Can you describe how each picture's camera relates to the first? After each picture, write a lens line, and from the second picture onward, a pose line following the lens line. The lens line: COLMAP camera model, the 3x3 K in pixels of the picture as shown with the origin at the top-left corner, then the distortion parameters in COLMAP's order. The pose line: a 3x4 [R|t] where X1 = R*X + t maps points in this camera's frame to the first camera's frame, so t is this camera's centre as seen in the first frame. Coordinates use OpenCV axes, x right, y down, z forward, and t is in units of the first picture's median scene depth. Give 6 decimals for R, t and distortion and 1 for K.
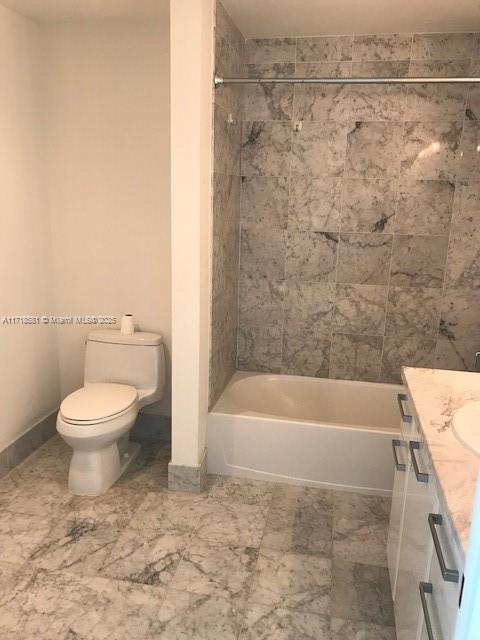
lens RADIAL K [[515.0, 0, 240.0], [0, 515.0, 320.0], [0, 0, 1]] dist [-0.010668, 0.000509]
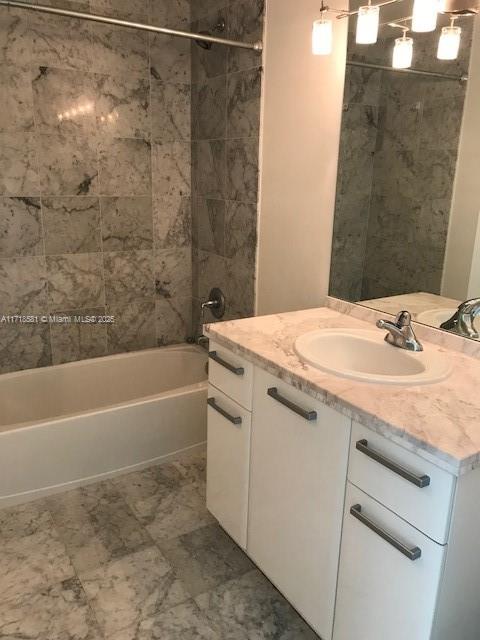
lens RADIAL K [[515.0, 0, 240.0], [0, 515.0, 320.0], [0, 0, 1]] dist [-0.010668, 0.000509]
pose [[0.721669, -0.193964, 0.664509, -0.182679], [0.159610, 0.980701, 0.112918, -0.011399], [-0.673586, 0.024572, 0.738700, 0.143903]]
